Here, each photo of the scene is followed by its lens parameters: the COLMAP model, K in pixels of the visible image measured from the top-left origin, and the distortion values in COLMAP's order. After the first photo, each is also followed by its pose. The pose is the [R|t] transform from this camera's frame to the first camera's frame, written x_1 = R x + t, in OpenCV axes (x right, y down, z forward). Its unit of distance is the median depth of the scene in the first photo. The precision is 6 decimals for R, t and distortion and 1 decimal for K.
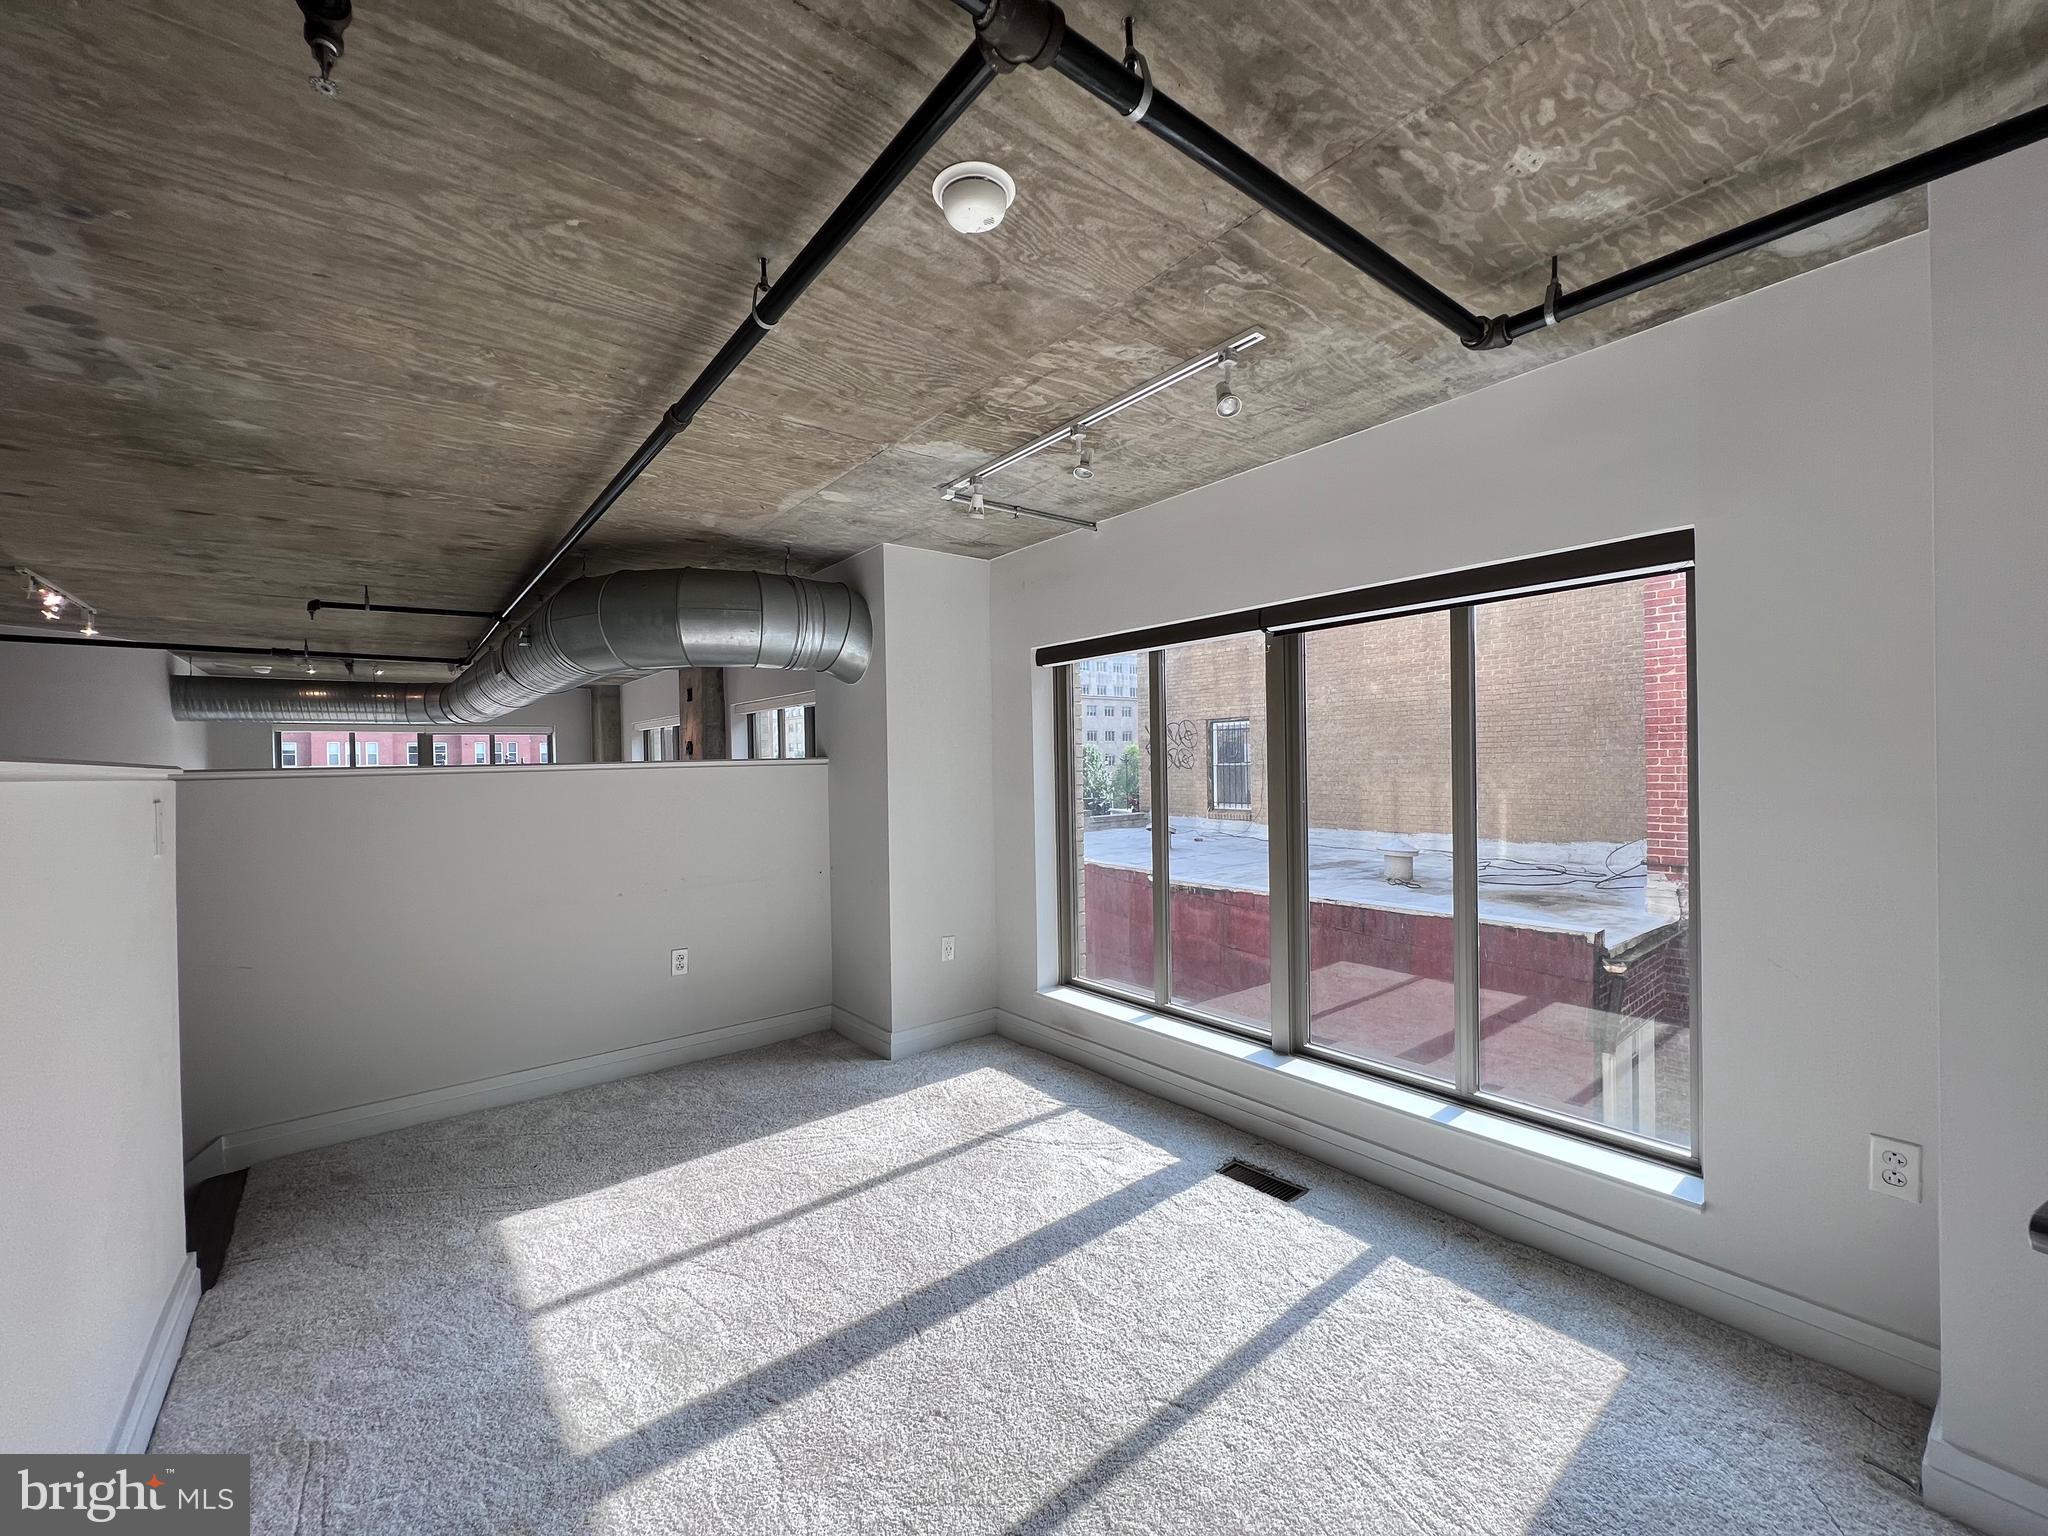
lens RADIAL K [[821.4, 0, 1022.6], [0, 821.4, 770.8], [0, 0, 1]] dist [-0.001477, 0.000304]
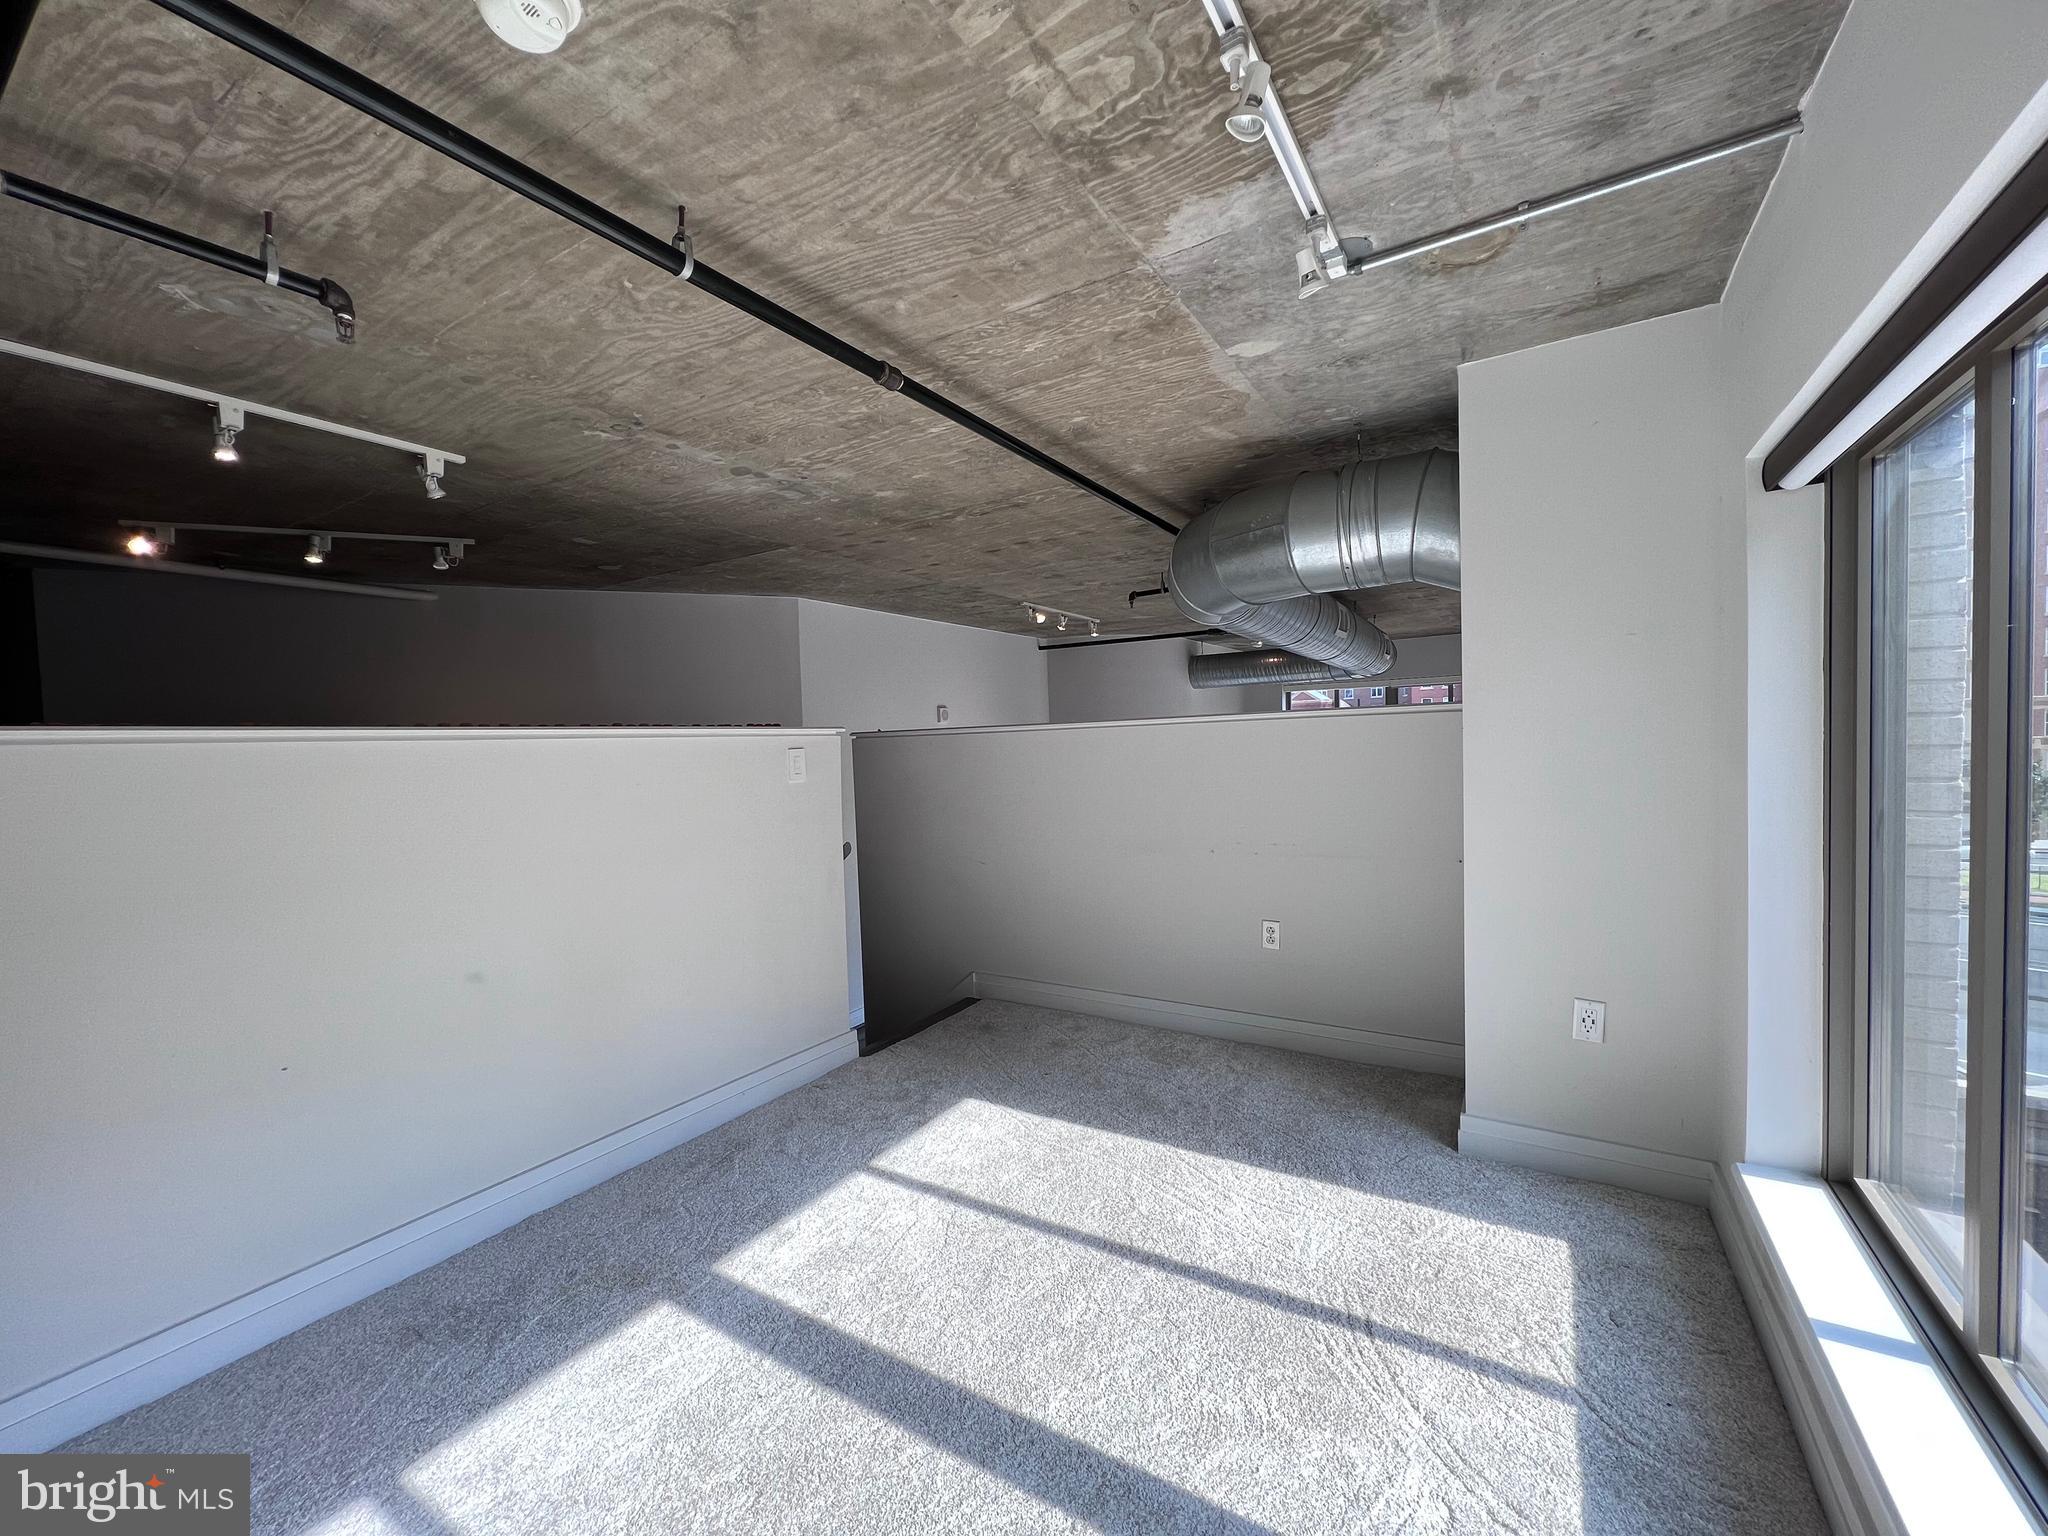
lens RADIAL K [[821.4, 0, 1022.6], [0, 821.4, 770.8], [0, 0, 1]] dist [-0.001477, 0.000304]
pose [[0.334055, 0.044972, -0.941480, 0.469439], [0.014666, 0.998492, 0.052899, 0.001166], [0.942440, -0.031479, 0.332892, 0.629196]]
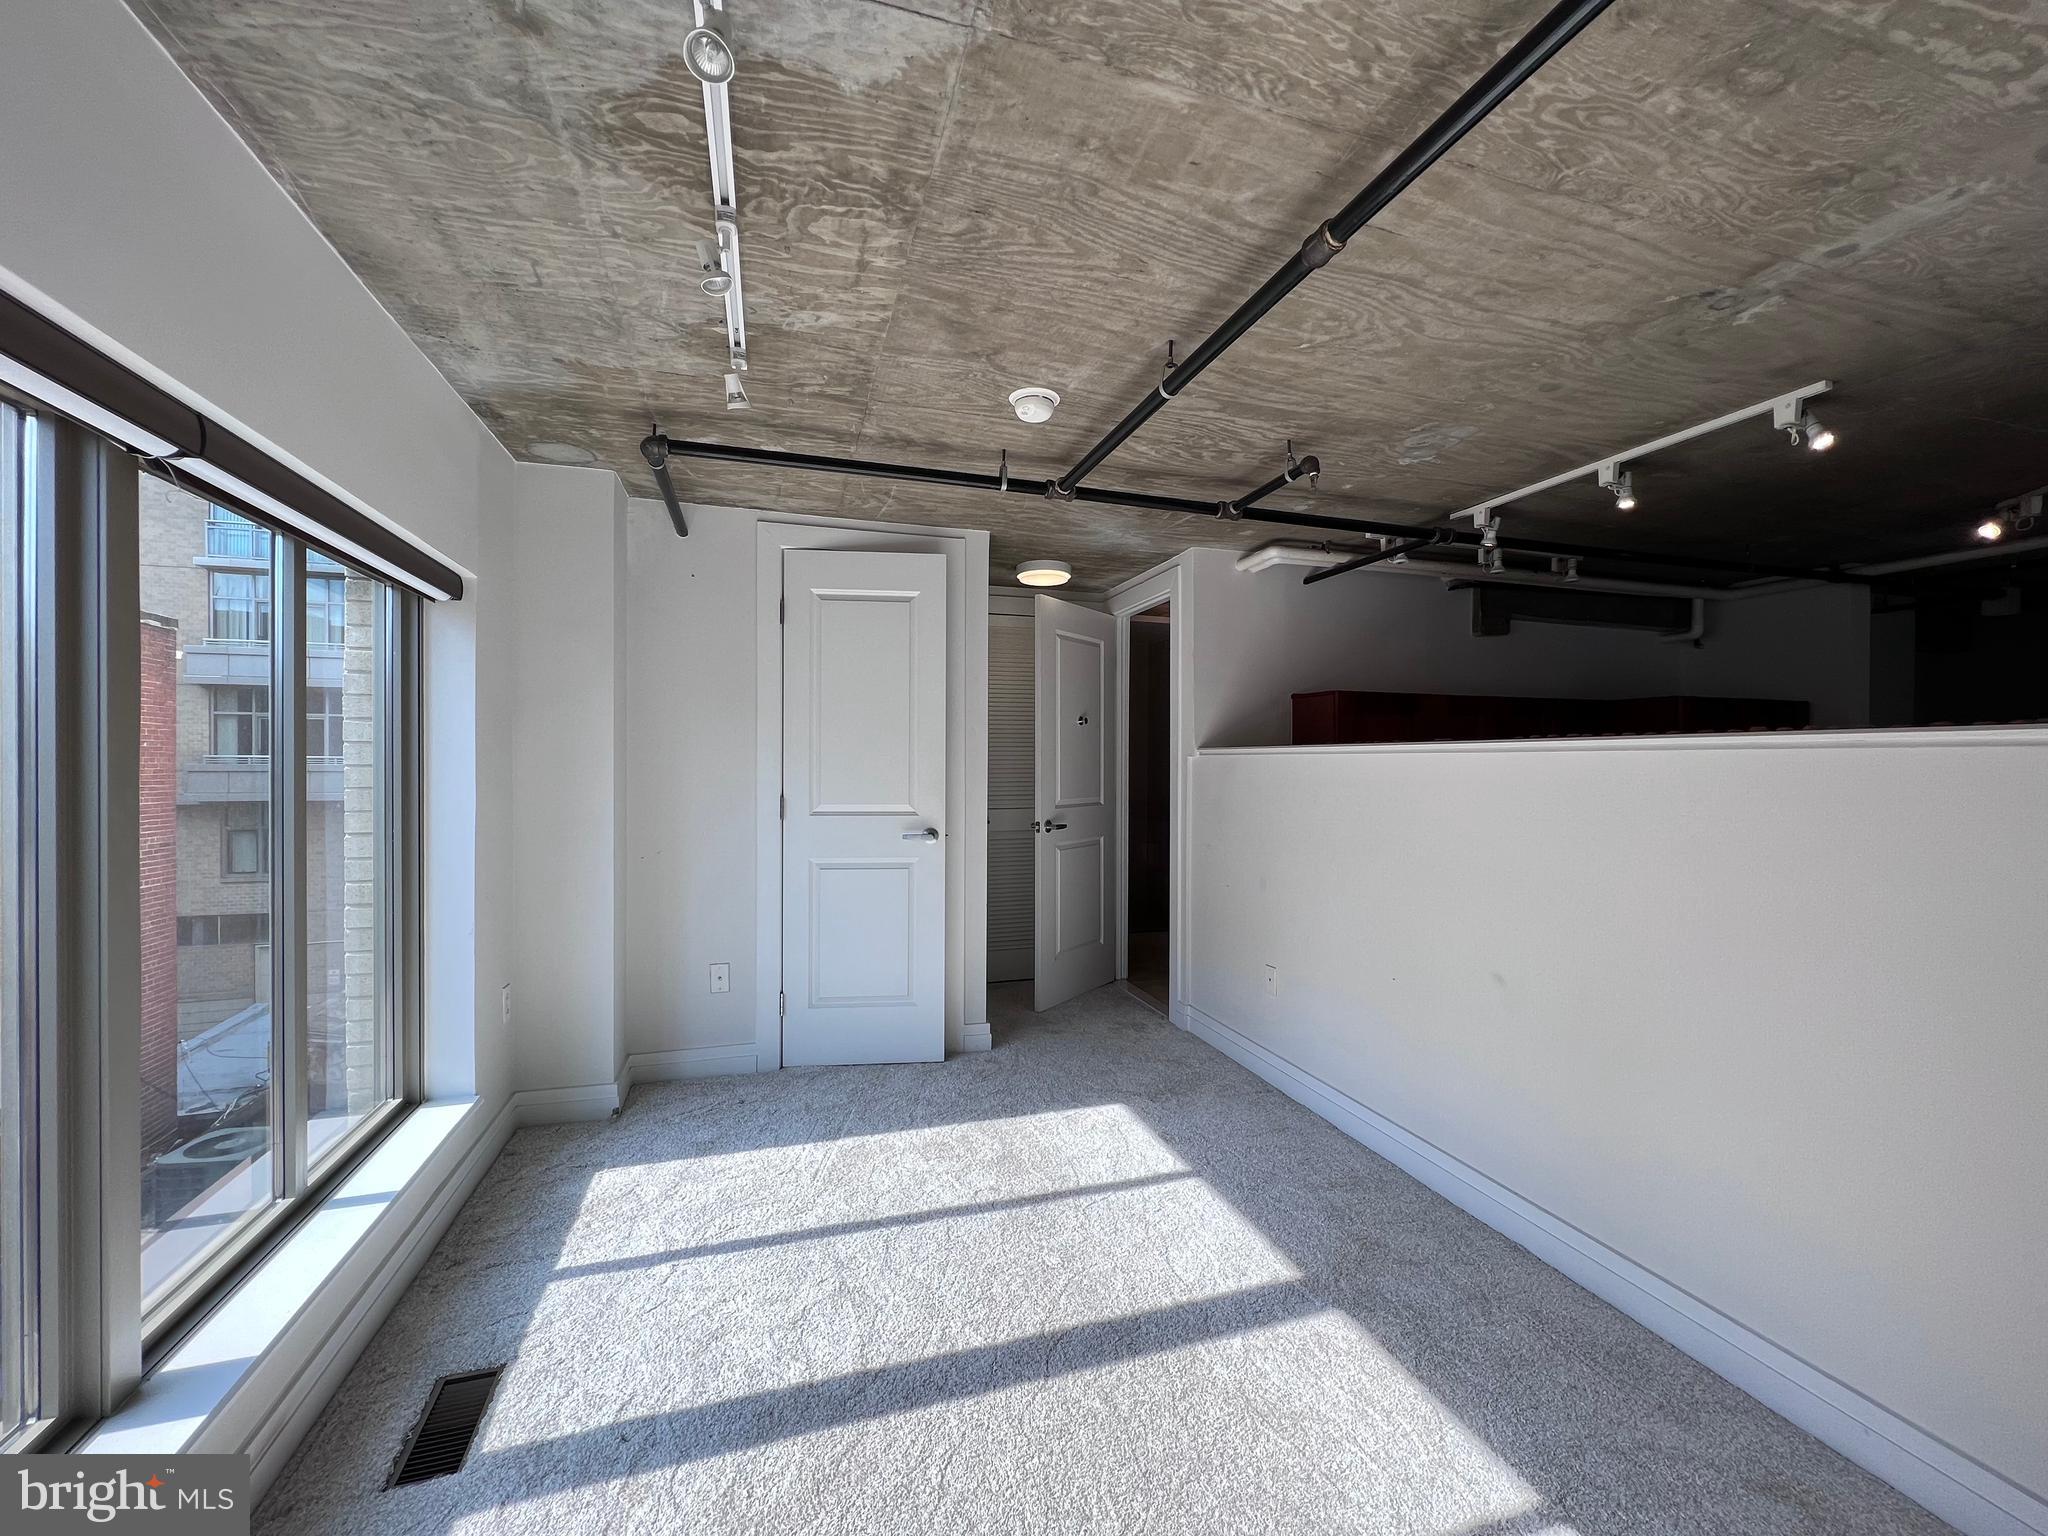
lens RADIAL K [[821.4, 0, 1022.6], [0, 821.4, 770.8], [0, 0, 1]] dist [-0.001477, 0.000304]
pose [[-0.931737, 0.011738, 0.362943, -0.334517], [0.016623, 0.999808, 0.010340, 0.007603], [-0.362752, 0.015668, -0.931754, 1.369130]]
